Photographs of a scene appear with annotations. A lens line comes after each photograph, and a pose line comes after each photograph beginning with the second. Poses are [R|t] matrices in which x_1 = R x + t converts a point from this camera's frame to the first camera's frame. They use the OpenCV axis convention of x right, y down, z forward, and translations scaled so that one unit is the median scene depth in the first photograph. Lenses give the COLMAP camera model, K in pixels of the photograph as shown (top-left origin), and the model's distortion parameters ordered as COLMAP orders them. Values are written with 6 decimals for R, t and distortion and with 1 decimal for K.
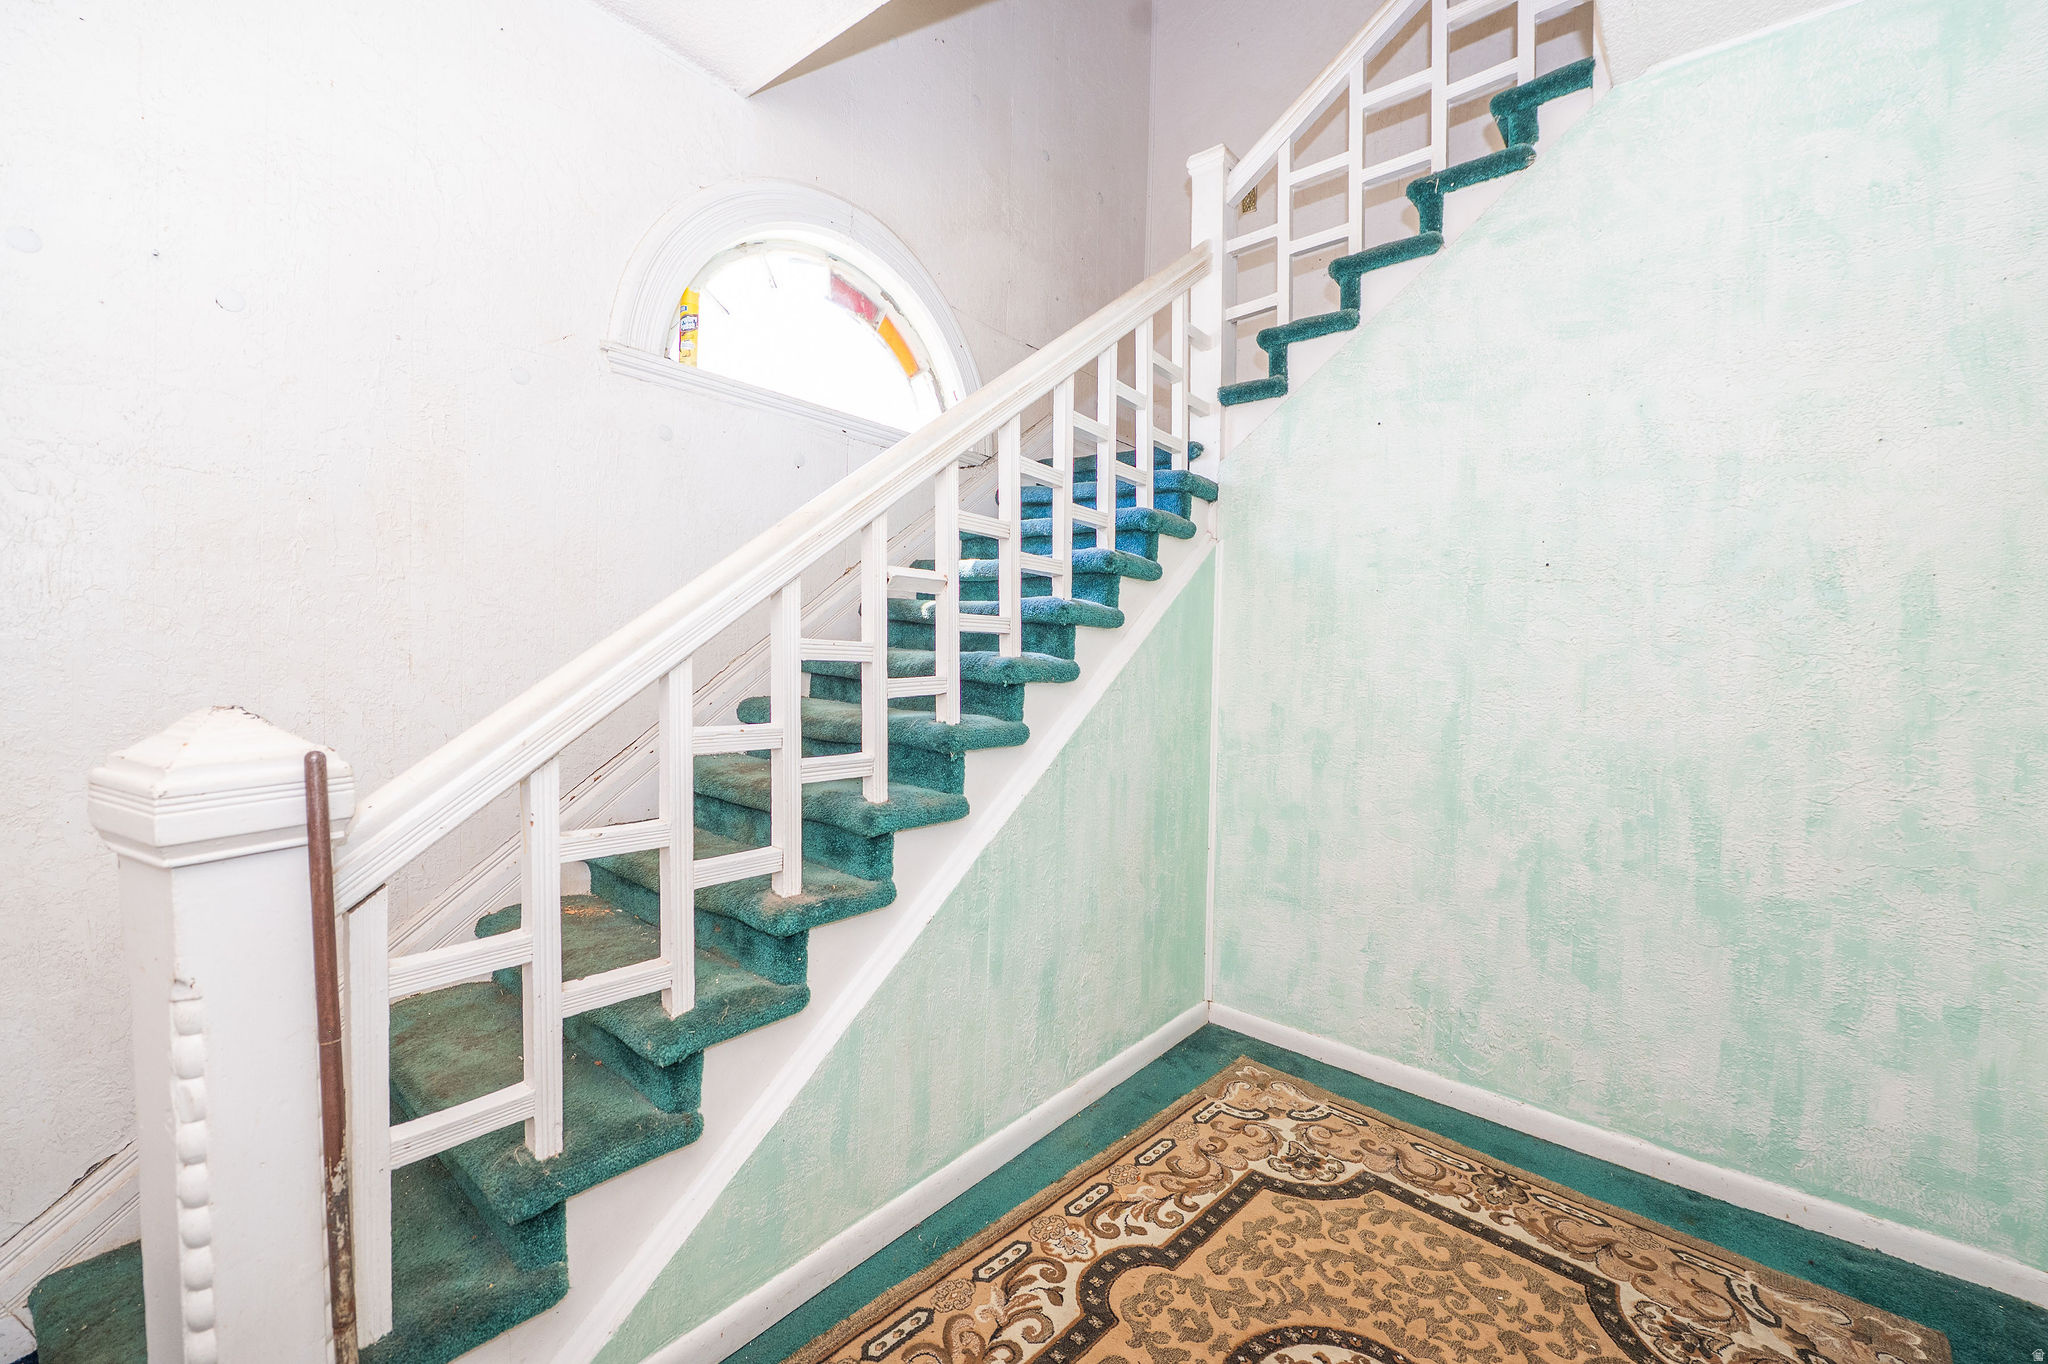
lens RADIAL K [[811.6, 0, 1034.8], [0, 811.6, 675.2], [0, 0, 1]] dist [-0.011627, 0.000123]
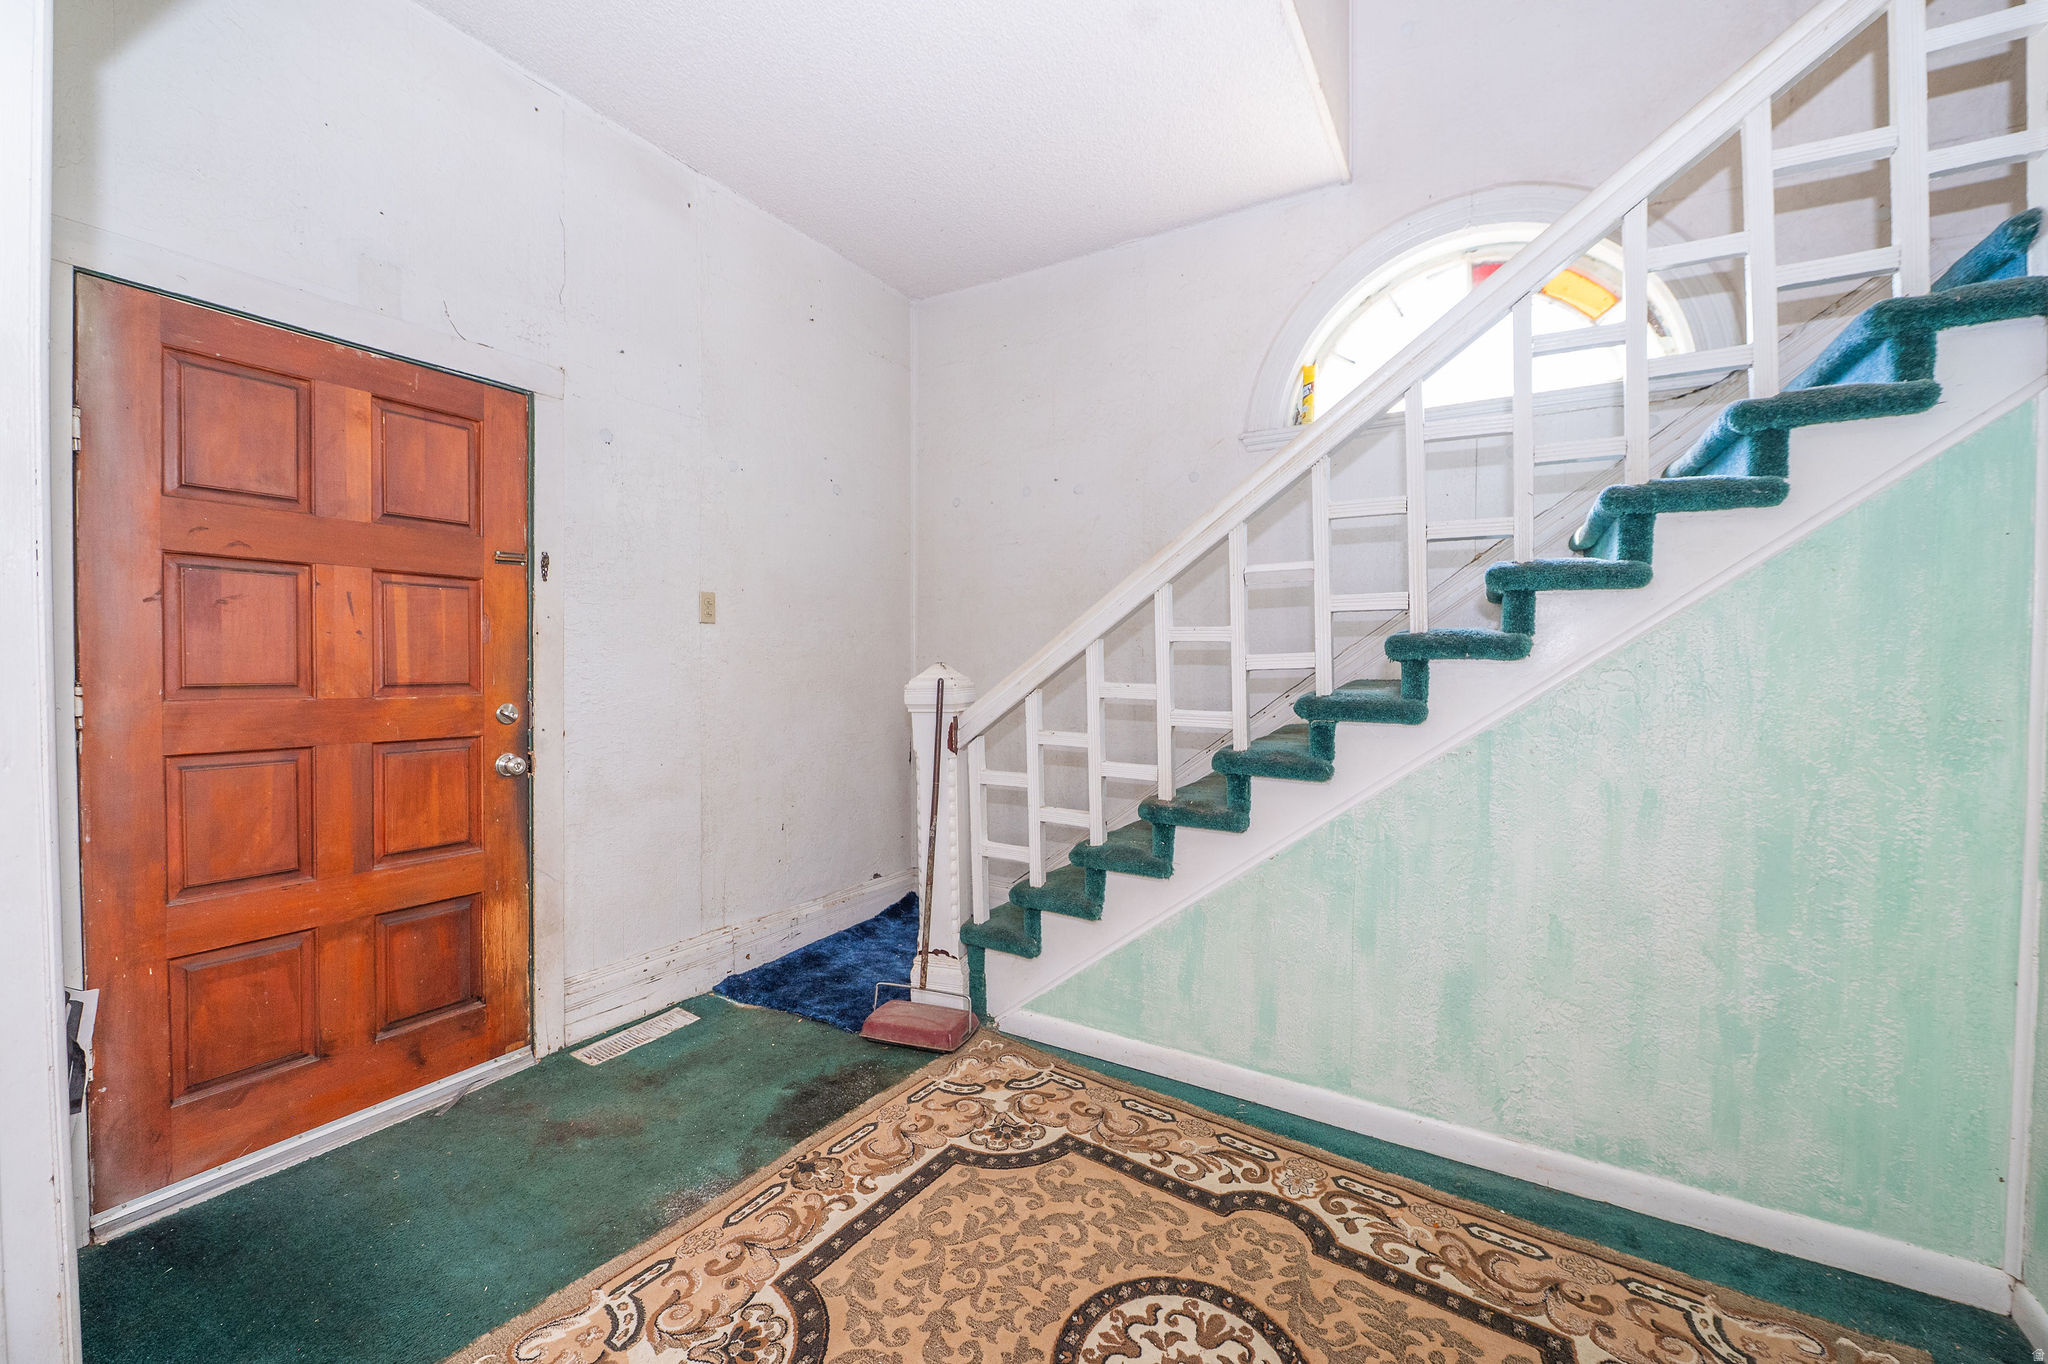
lens RADIAL K [[811.6, 0, 1034.3], [0, 811.6, 678.1], [0, 0, 1]] dist [-0.011627, 0.000123]
pose [[0.150192, -0.002122, -0.988655, 1.003904], [-0.021963, 0.999744, -0.005483, 0.054337], [0.988413, 0.022537, 0.150106, 0.470755]]
